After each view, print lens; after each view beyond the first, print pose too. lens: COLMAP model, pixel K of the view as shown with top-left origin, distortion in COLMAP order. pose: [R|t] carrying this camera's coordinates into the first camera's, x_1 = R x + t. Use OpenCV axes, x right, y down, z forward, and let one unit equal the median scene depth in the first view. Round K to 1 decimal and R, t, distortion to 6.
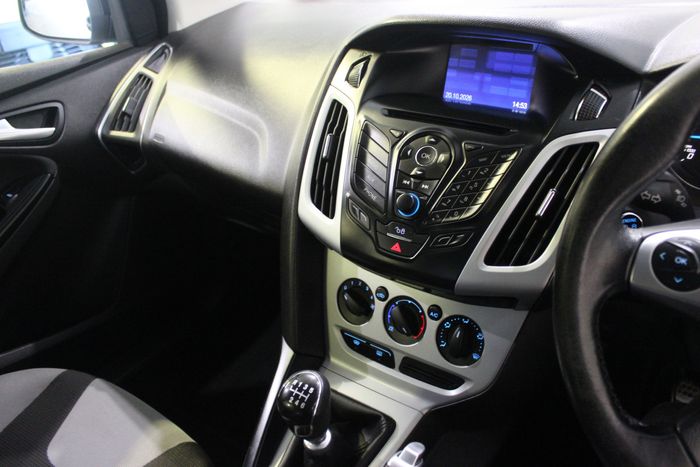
lens RADIAL K [[578.7, 0, 352.5], [0, 578.7, 232.6], [0, 0, 1]] dist [-0.130523, 0.086249]
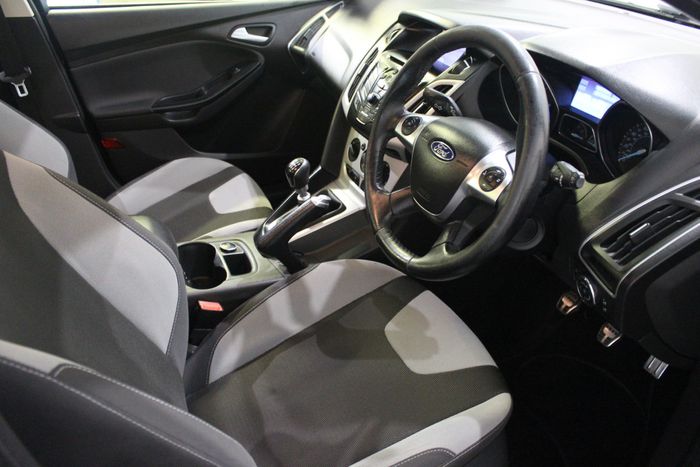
lens RADIAL K [[578.7, 0, 351.5], [0, 578.7, 232.0], [0, 0, 1]] dist [-0.130523, 0.086249]
pose [[0.869941, 0.310222, -0.383360, 0.585480], [-0.288040, 0.950613, 0.115619, 0.113834], [0.400294, 0.009842, 0.916334, -0.547374]]
